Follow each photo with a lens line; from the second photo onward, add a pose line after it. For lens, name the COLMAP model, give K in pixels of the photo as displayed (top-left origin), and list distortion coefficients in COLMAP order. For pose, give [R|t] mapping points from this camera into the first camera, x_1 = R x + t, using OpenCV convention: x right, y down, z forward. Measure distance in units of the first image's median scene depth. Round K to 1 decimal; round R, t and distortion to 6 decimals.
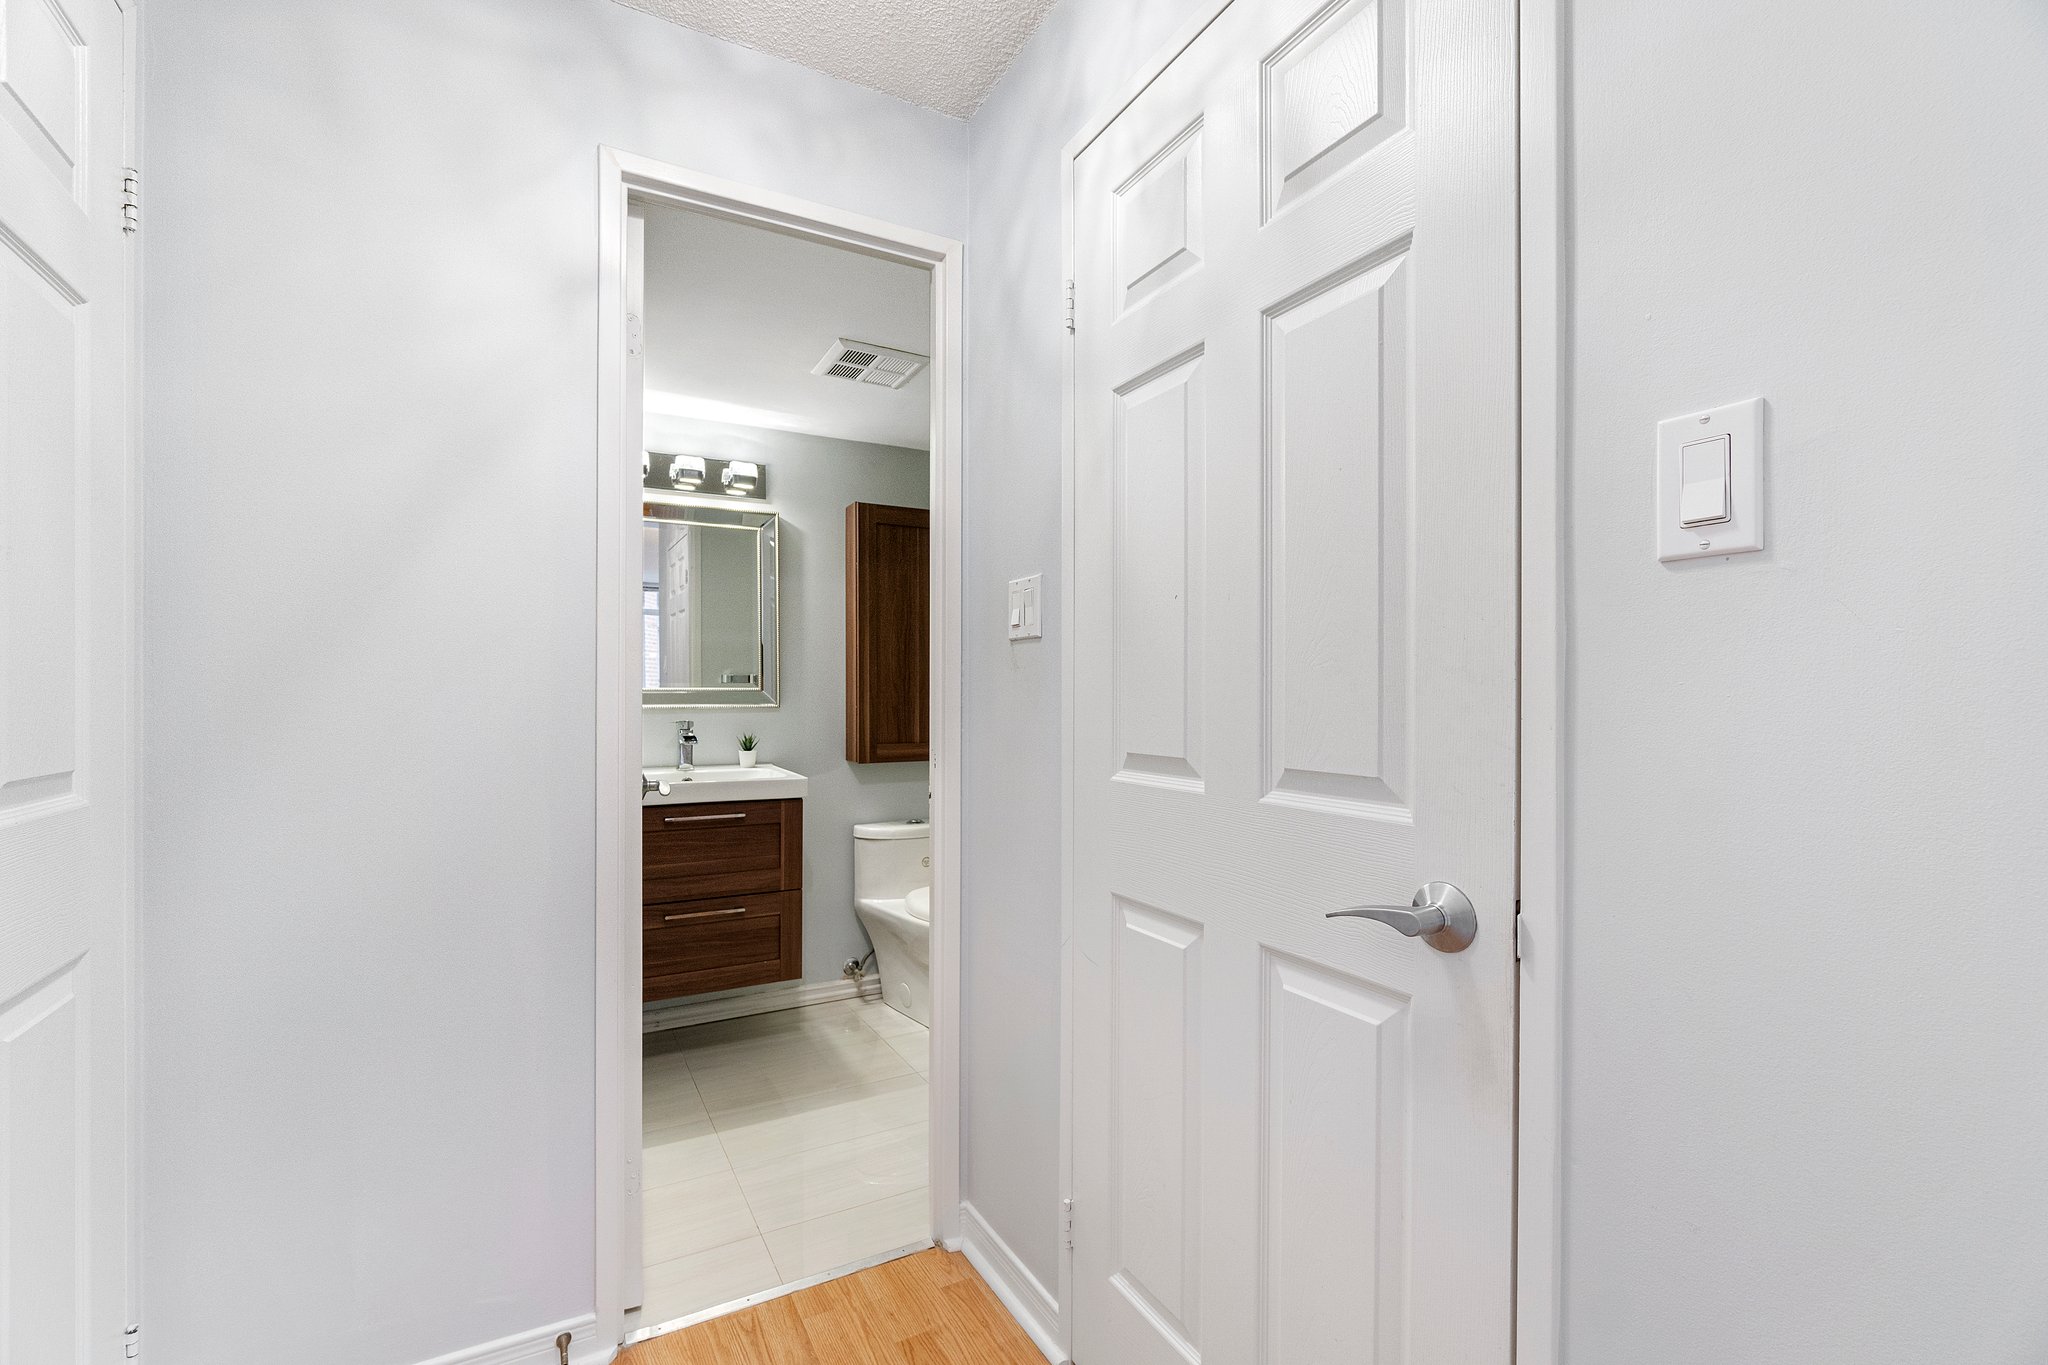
lens RADIAL K [[887.3, 0, 1024.7], [0, 887.3, 696.3], [0, 0, 1]] dist [-0.002059, -0.000088]
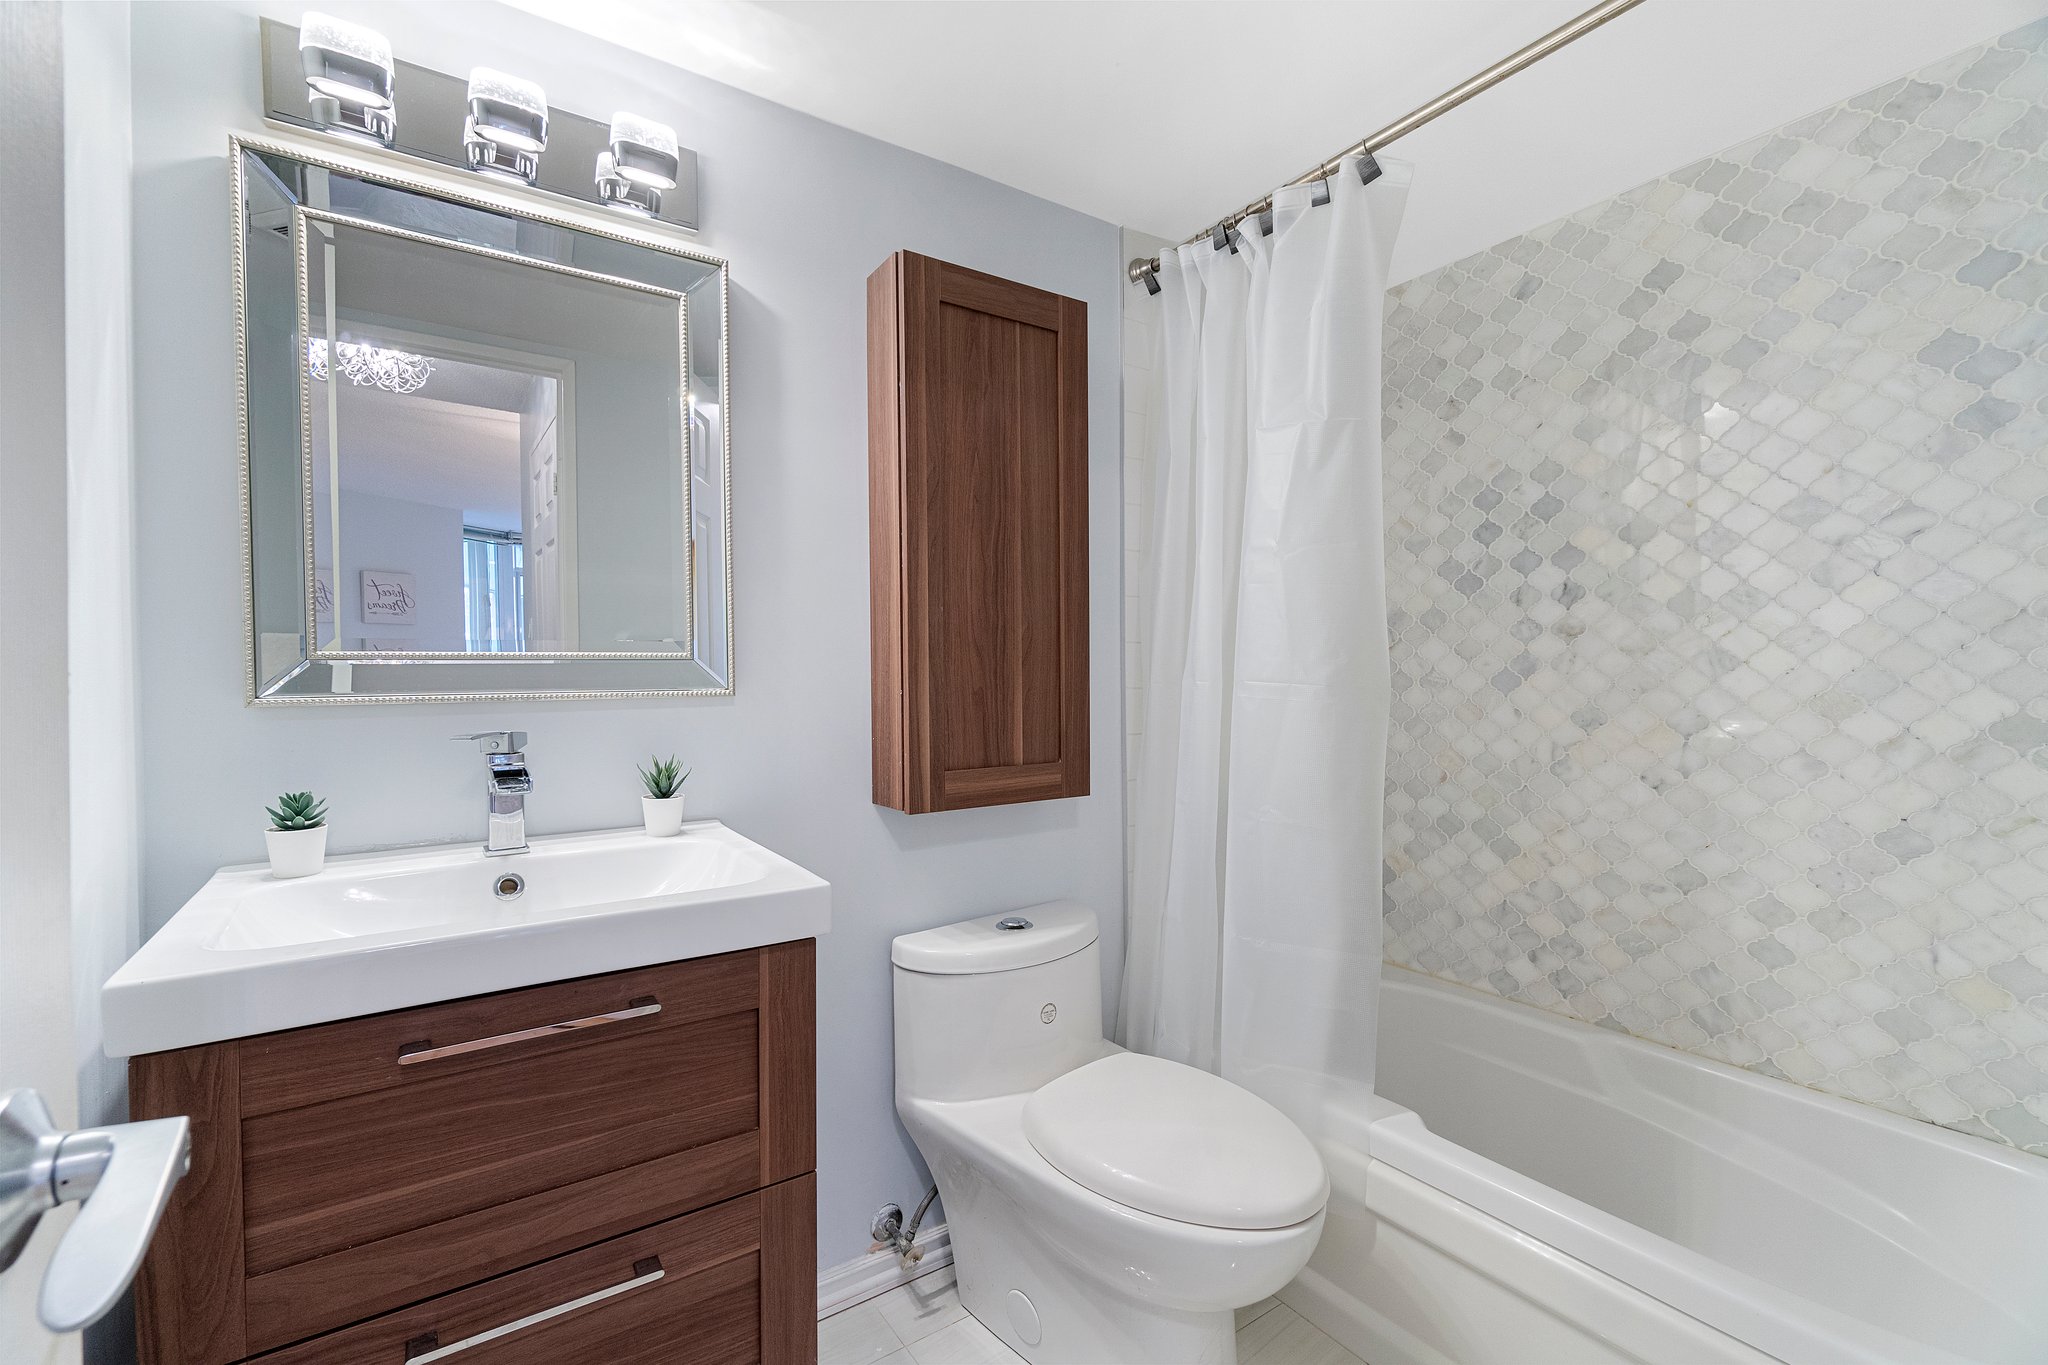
lens RADIAL K [[887.3, 0, 1024.7], [0, 887.3, 696.3], [0, 0, 1]] dist [-0.002059, -0.000088]
pose [[0.995967, -0.006816, 0.089464, -0.166155], [0.005041, 0.999786, 0.020054, 0.004621], [-0.089582, -0.019522, 0.995788, 0.526014]]
